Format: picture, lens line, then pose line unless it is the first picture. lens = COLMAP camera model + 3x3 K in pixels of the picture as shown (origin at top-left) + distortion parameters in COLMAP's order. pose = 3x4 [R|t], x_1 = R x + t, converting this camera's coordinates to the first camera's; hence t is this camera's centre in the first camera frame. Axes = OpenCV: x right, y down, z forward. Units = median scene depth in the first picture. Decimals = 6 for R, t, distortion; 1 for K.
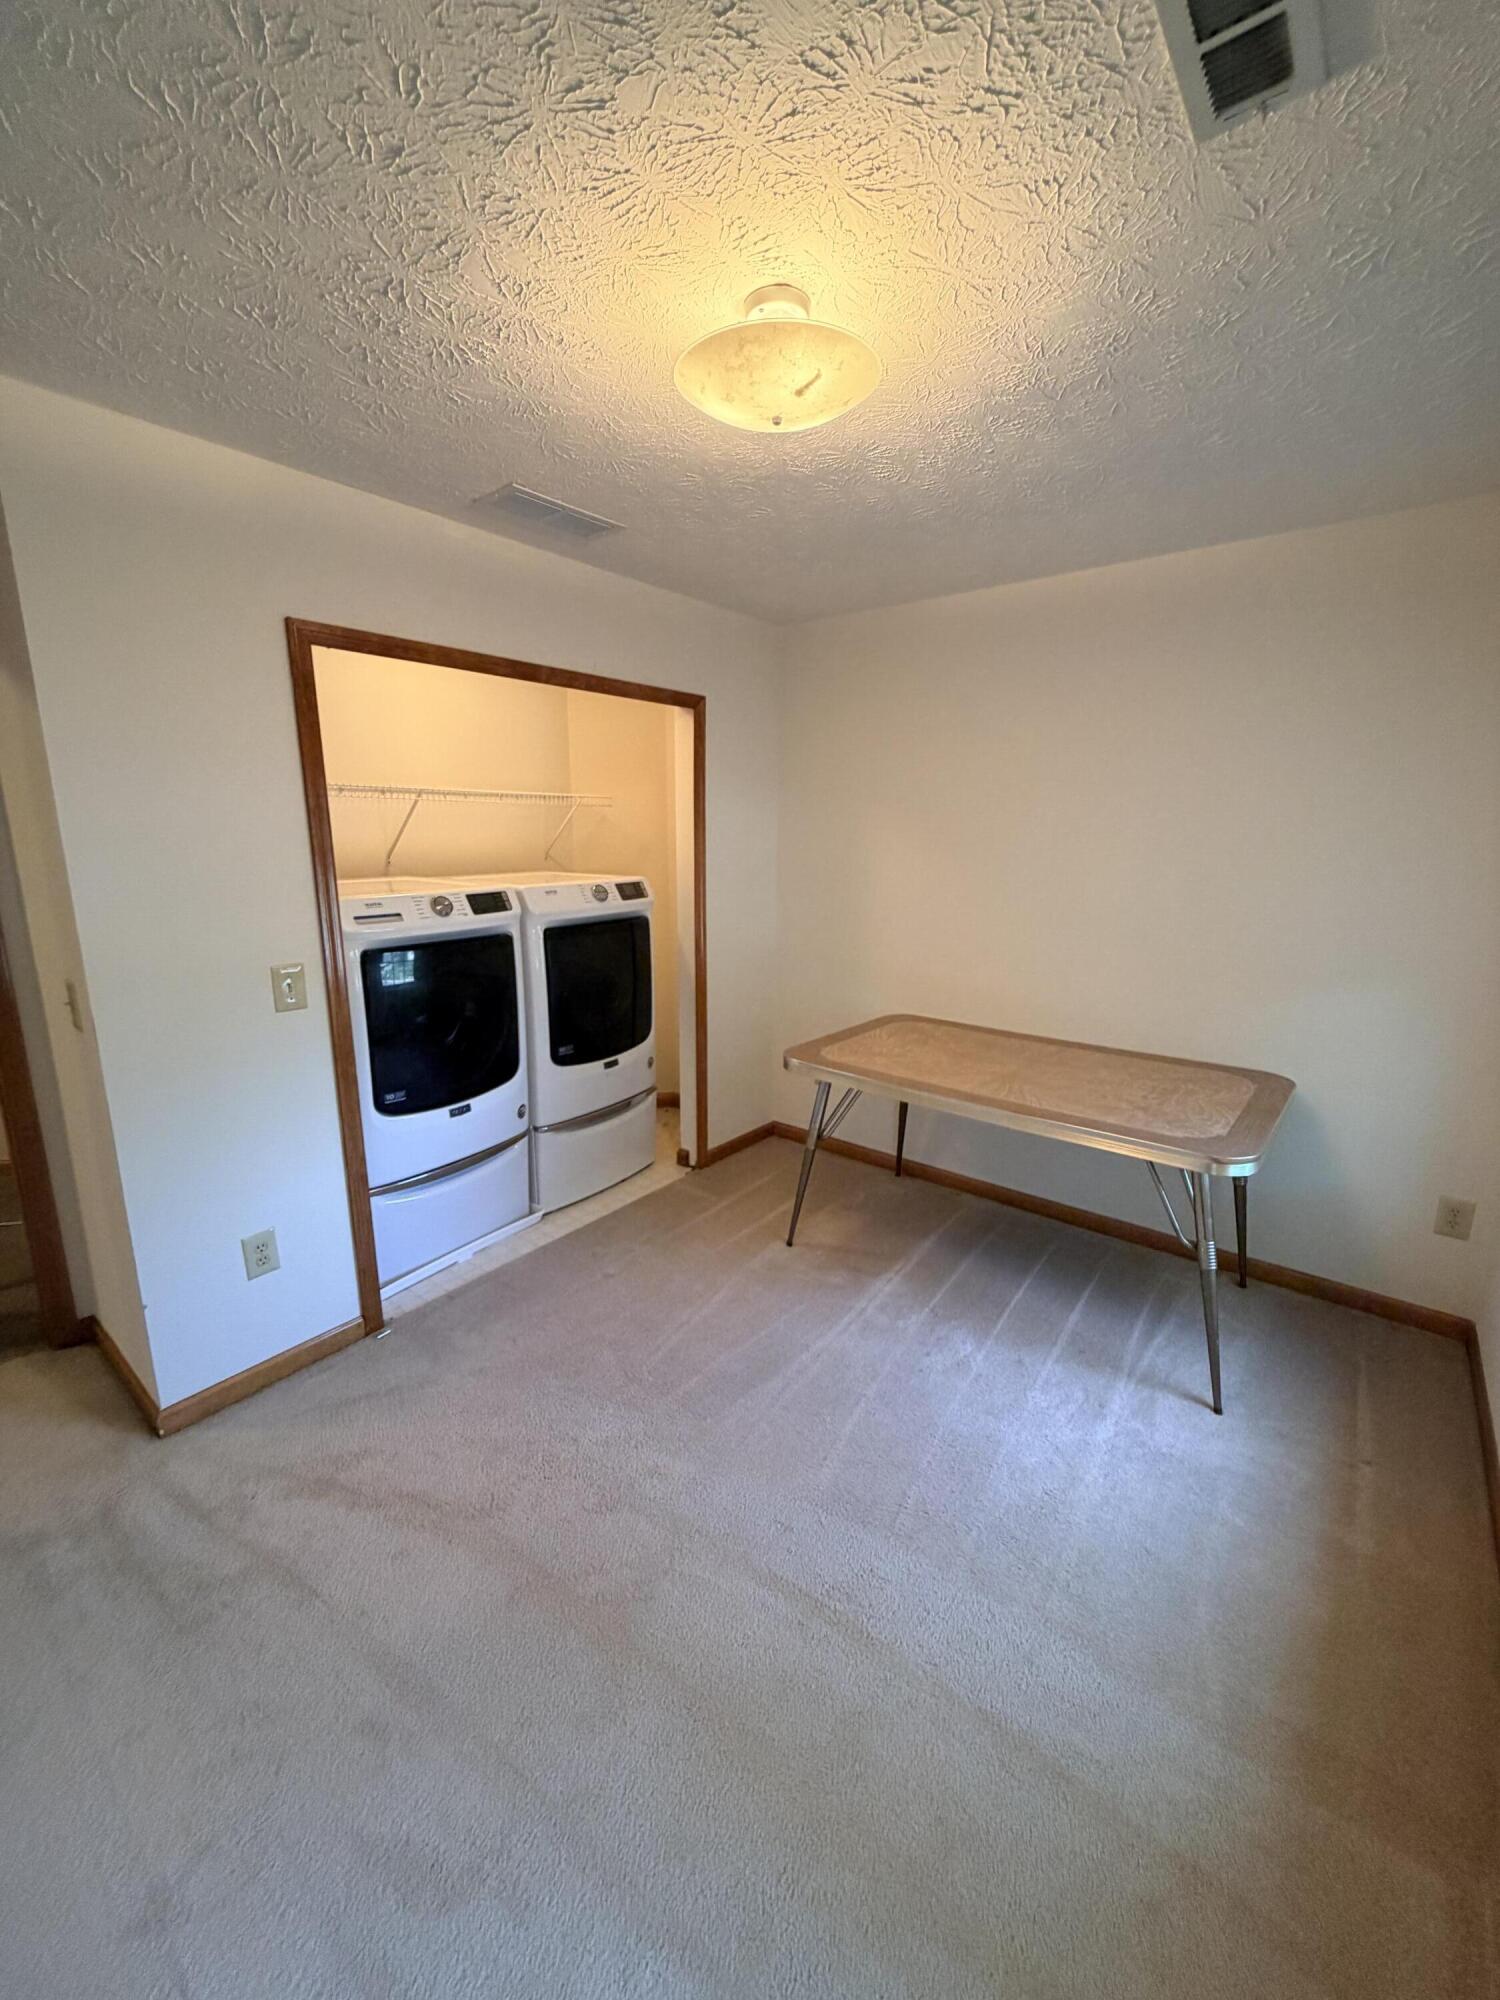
lens RADIAL K [[792.5, 0, 743.9], [0, 792.5, 996.8], [0, 0, 1]] dist [-0.000950, -0.000907]
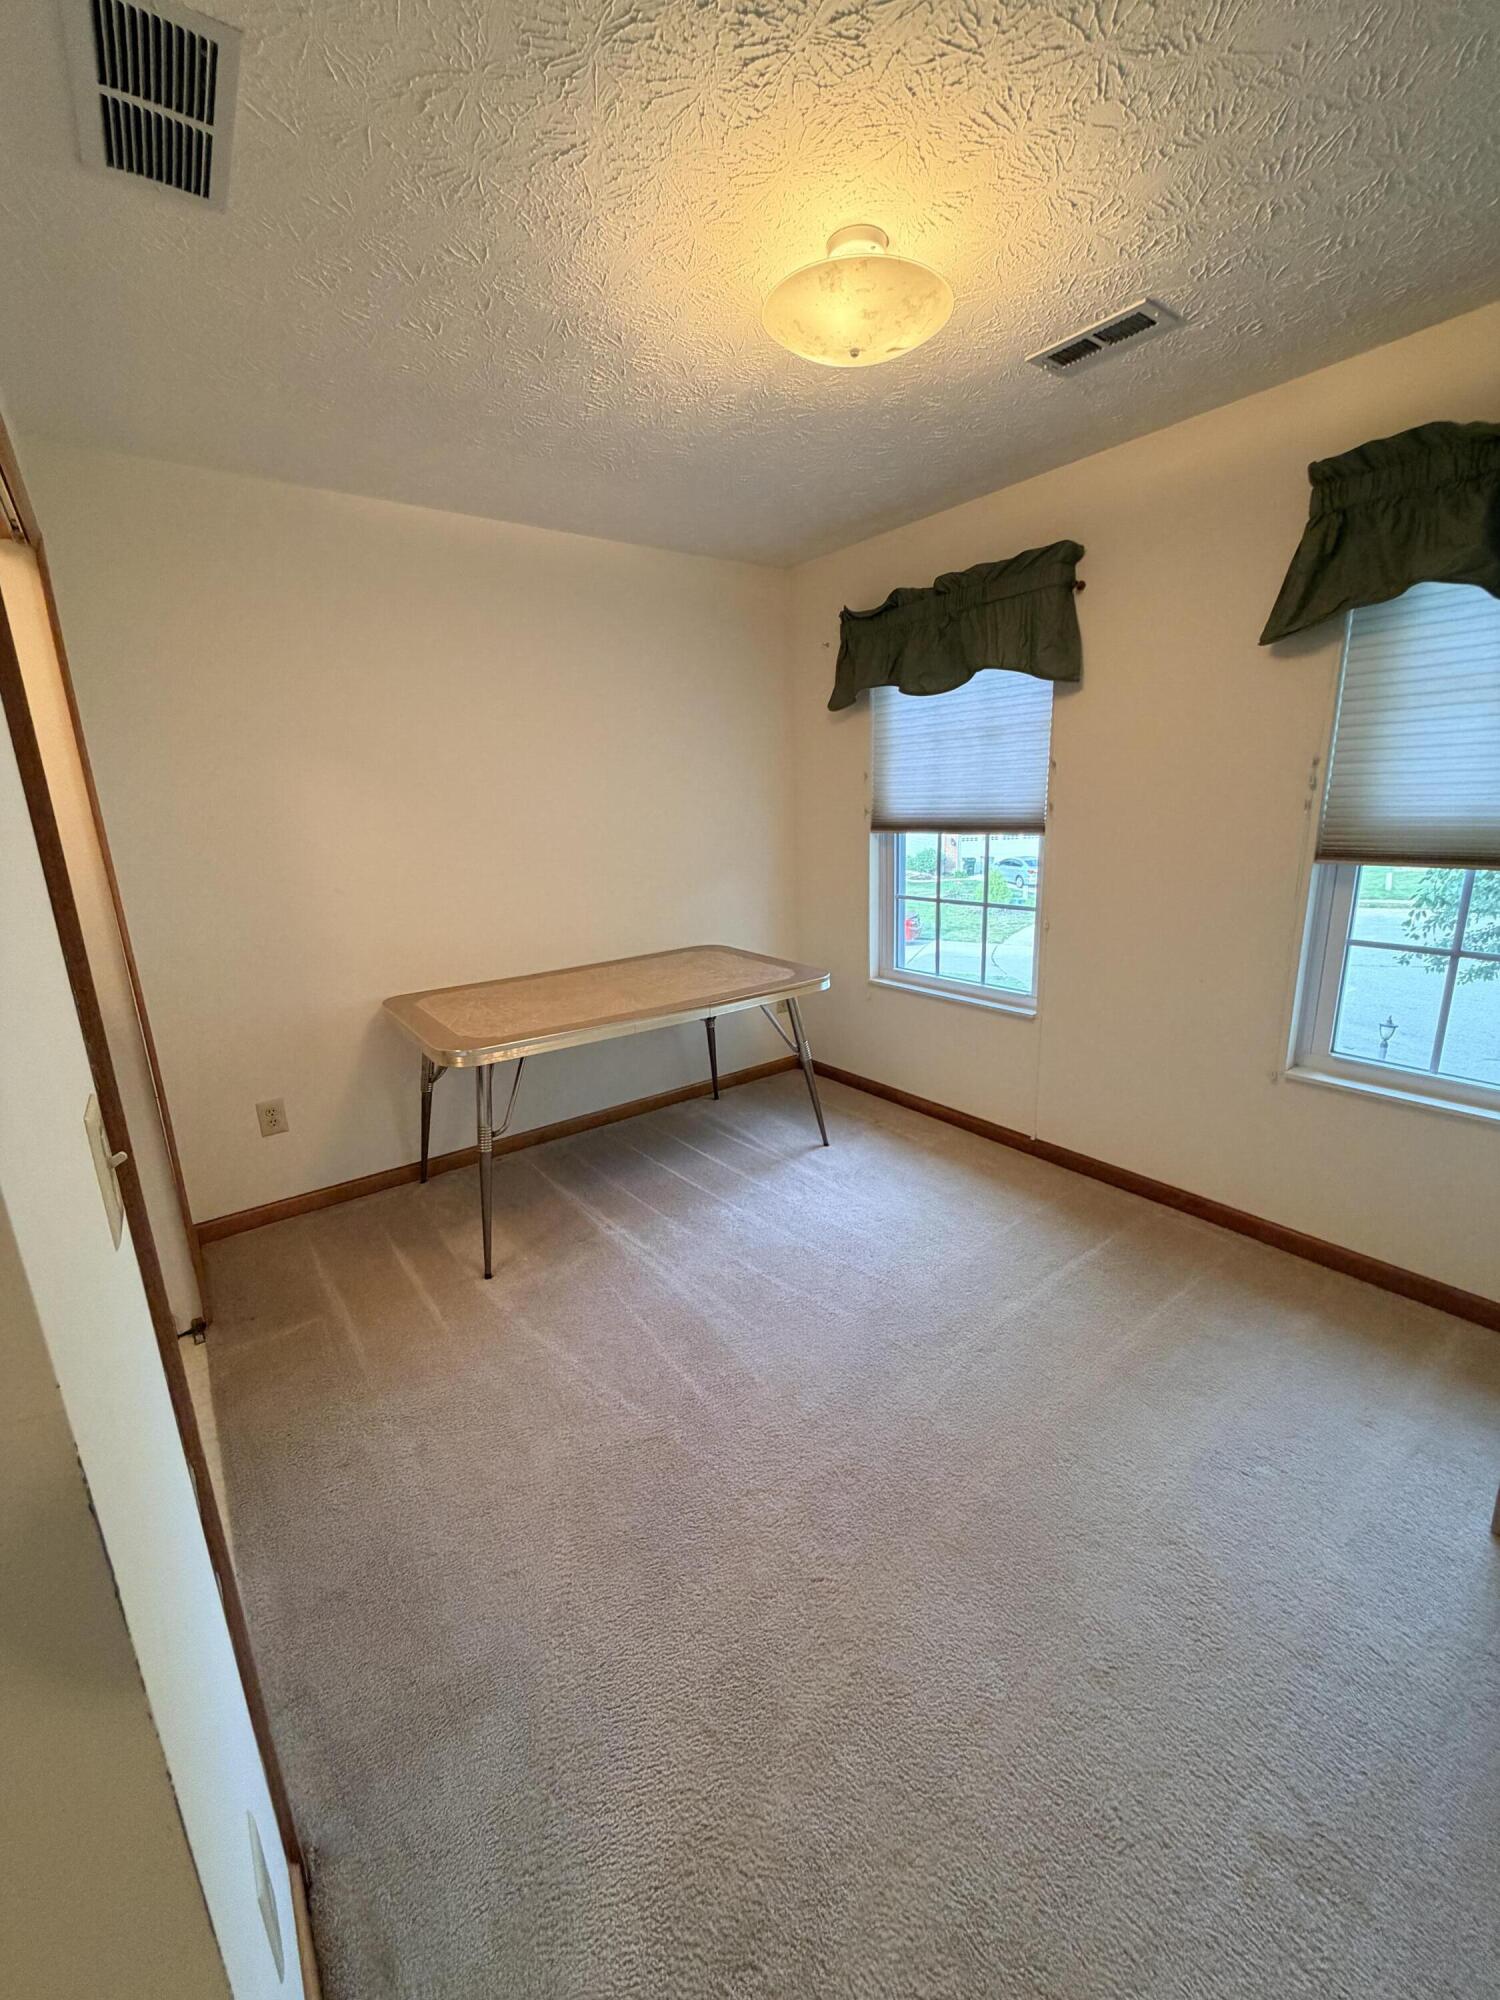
lens RADIAL K [[792.5, 0, 749.8], [0, 792.5, 995.7], [0, 0, 1]] dist [-0.000950, -0.000907]
pose [[0.245372, -0.246283, 0.937623, -0.711343], [0.236600, 0.953157, 0.188446, -0.070100], [-0.940113, 0.175602, 0.292149, 0.558835]]
